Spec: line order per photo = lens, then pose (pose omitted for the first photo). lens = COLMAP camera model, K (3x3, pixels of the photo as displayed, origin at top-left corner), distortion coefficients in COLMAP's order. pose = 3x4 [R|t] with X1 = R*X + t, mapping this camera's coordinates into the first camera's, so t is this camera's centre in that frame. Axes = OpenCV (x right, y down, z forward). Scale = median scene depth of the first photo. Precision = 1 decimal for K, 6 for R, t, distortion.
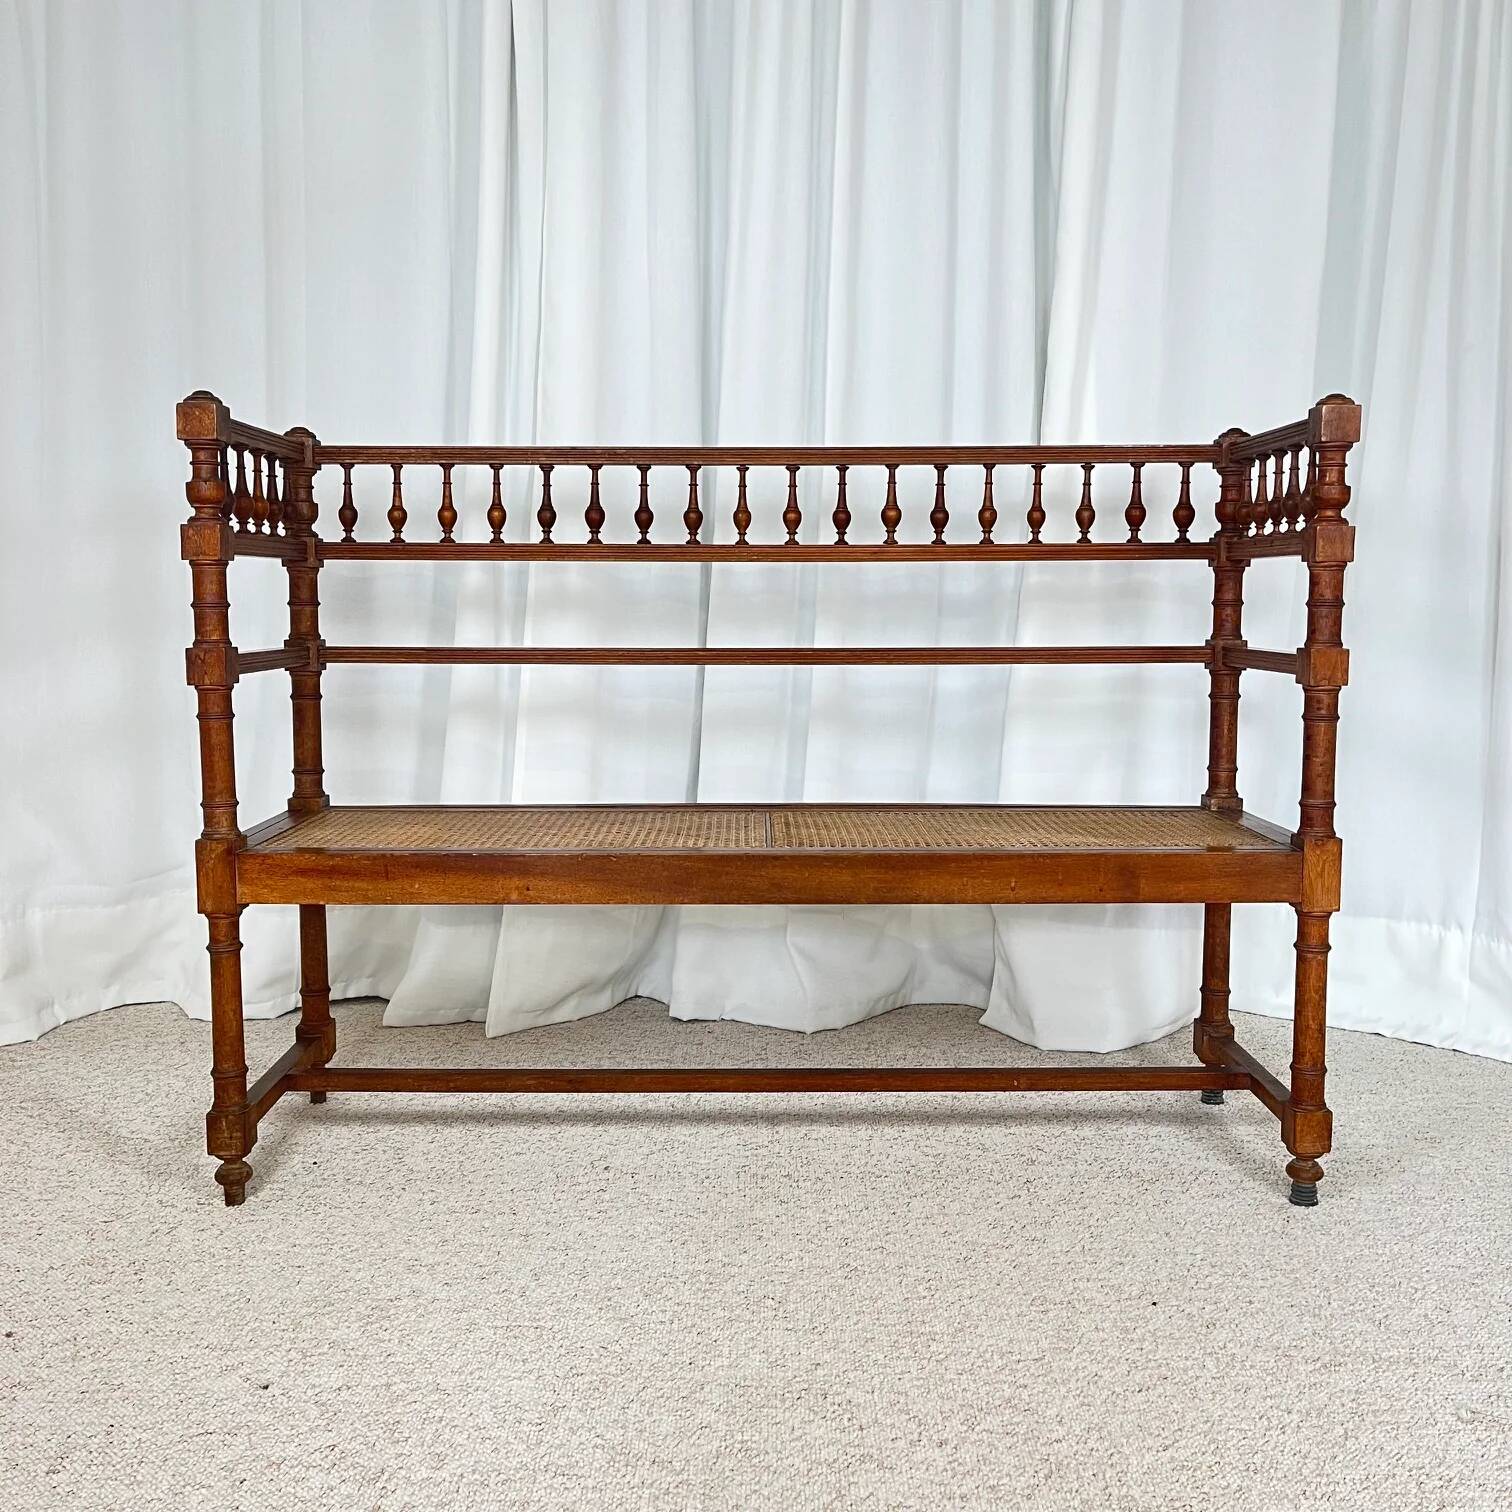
lens RADIAL K [[1552.4, 0, 763.5], [0, 1552.4, 747.5], [0, 0, 1]] dist [0.033076, 0.000000]
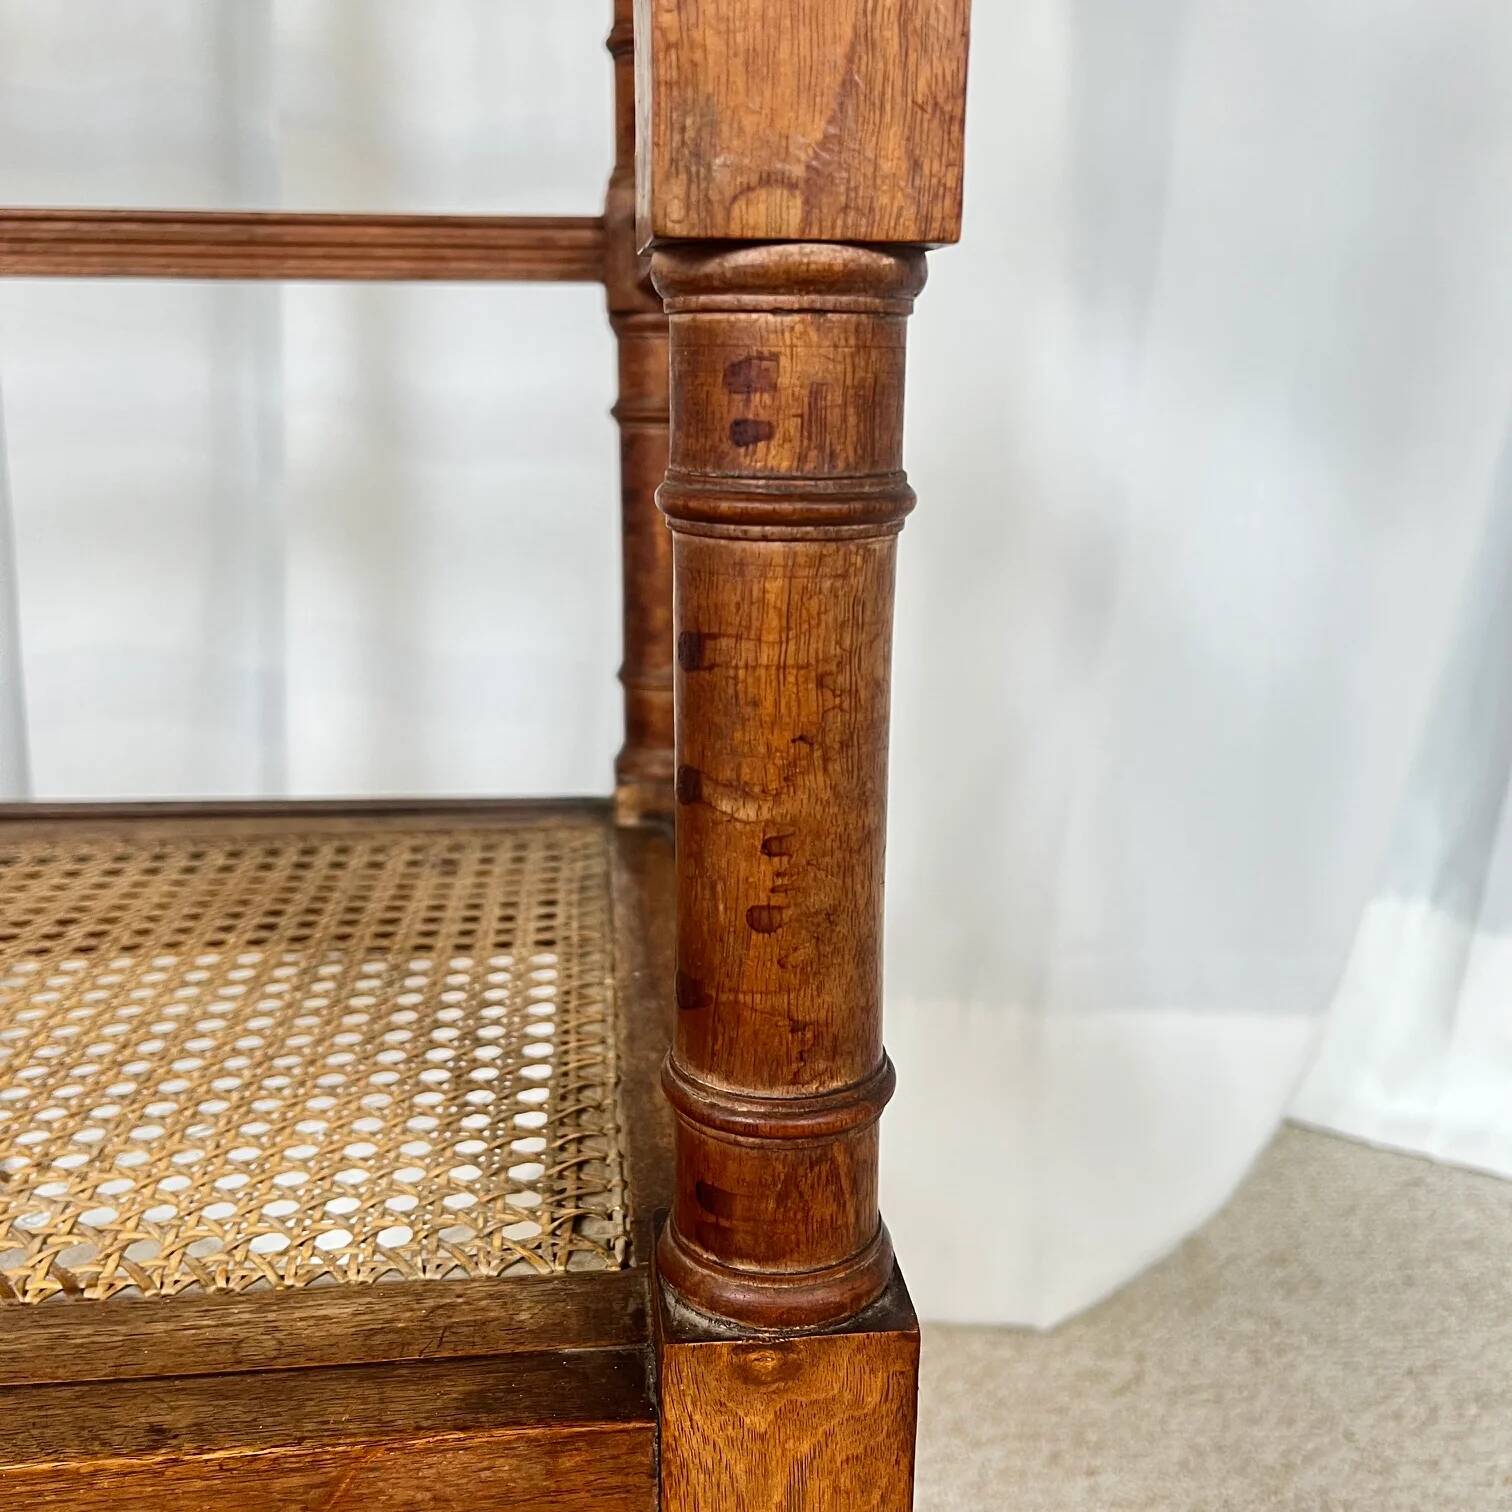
lens RADIAL K [[1552.4, 0, 754.5], [0, 1552.4, 760.4], [0, 0, 1]] dist [0.033076, 0.000000]
pose [[0.995543, -0.015135, 0.093082, 0.295980], [0.000739, 0.988260, 0.152777, -0.015015], [-0.094302, -0.152027, 0.983867, 0.745897]]
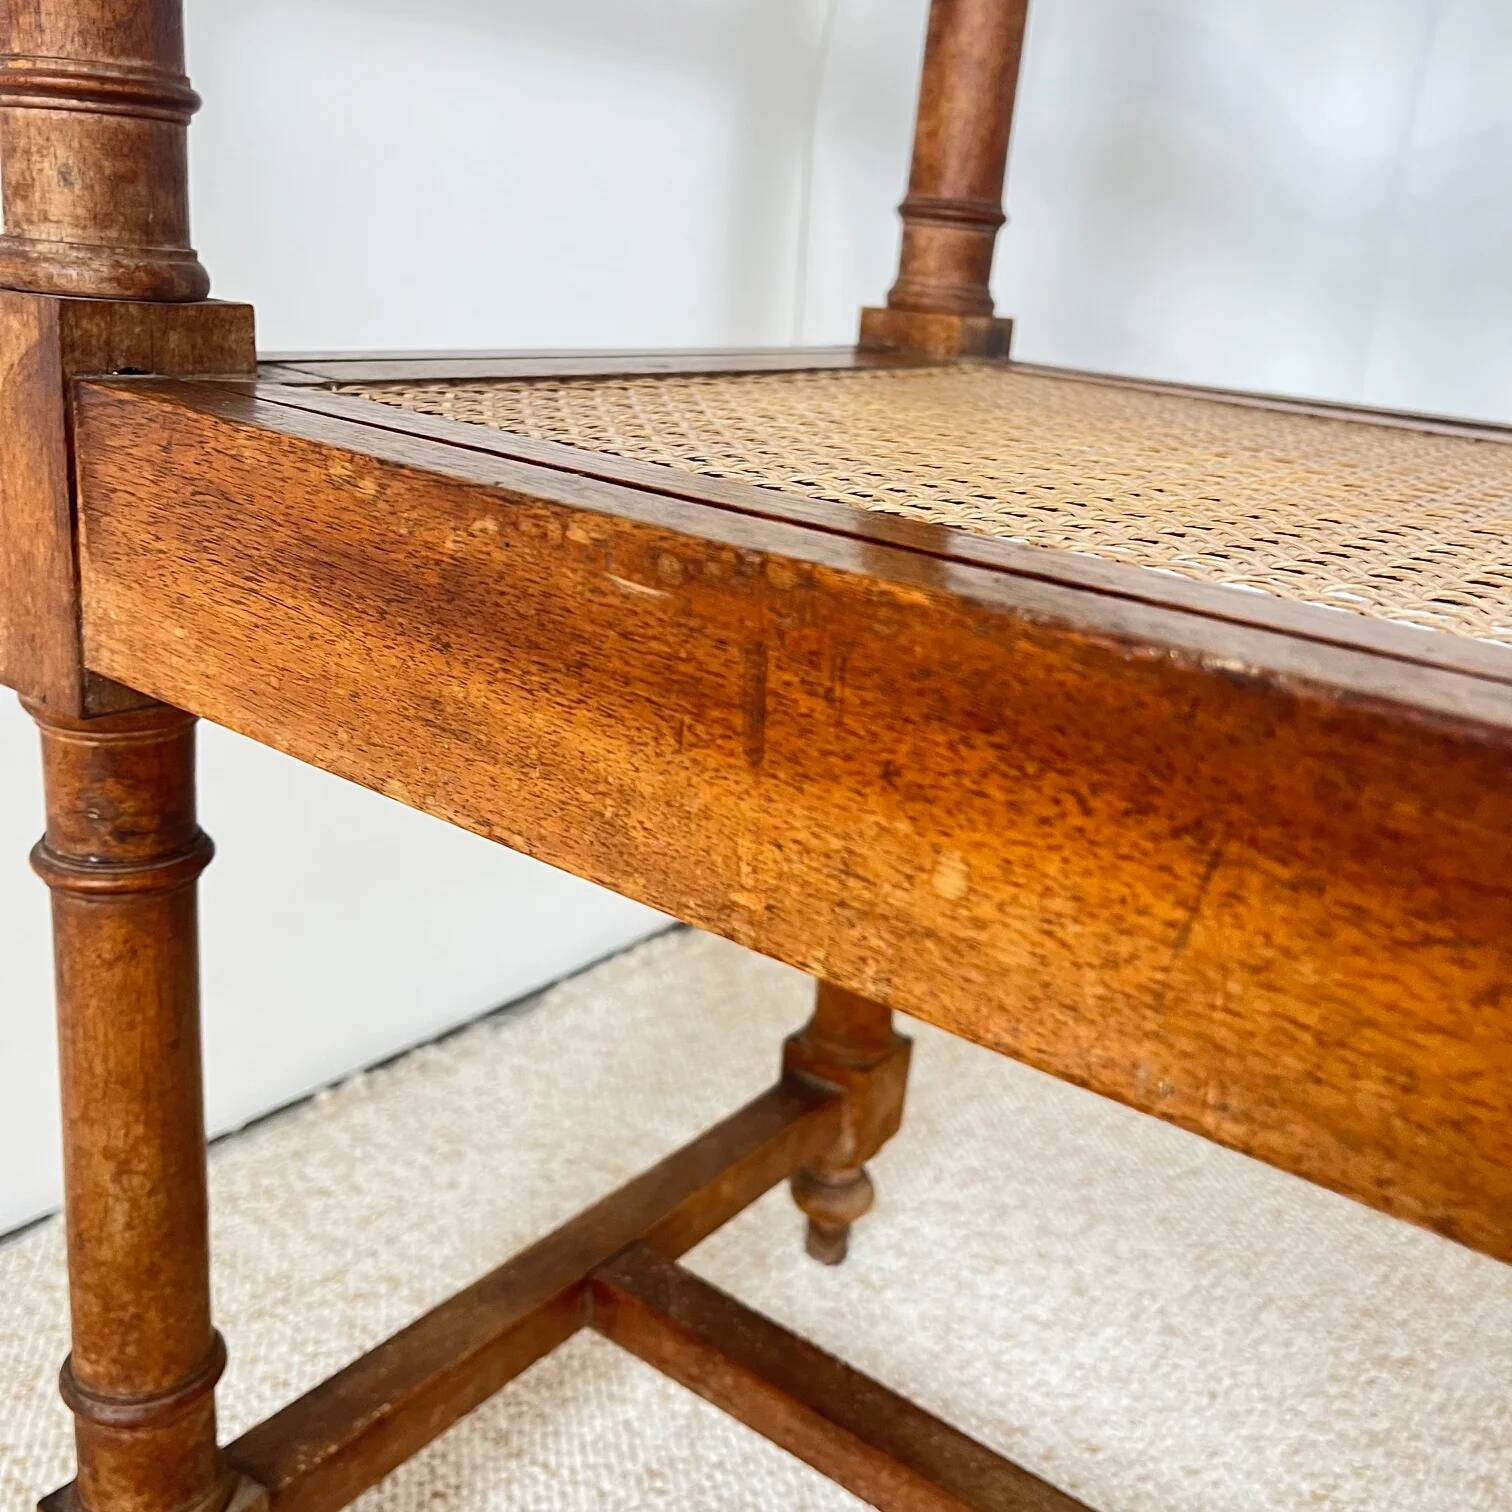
lens RADIAL K [[1552.4, 0, 748.9], [0, 1552.4, 761.0], [0, 0, 1]] dist [0.033076, 0.000000]
pose [[0.796100, 0.262840, -0.545106, -0.150098], [-0.147059, 0.957778, 0.247050, 0.046648], [0.587025, -0.116514, 0.801140, 0.774116]]
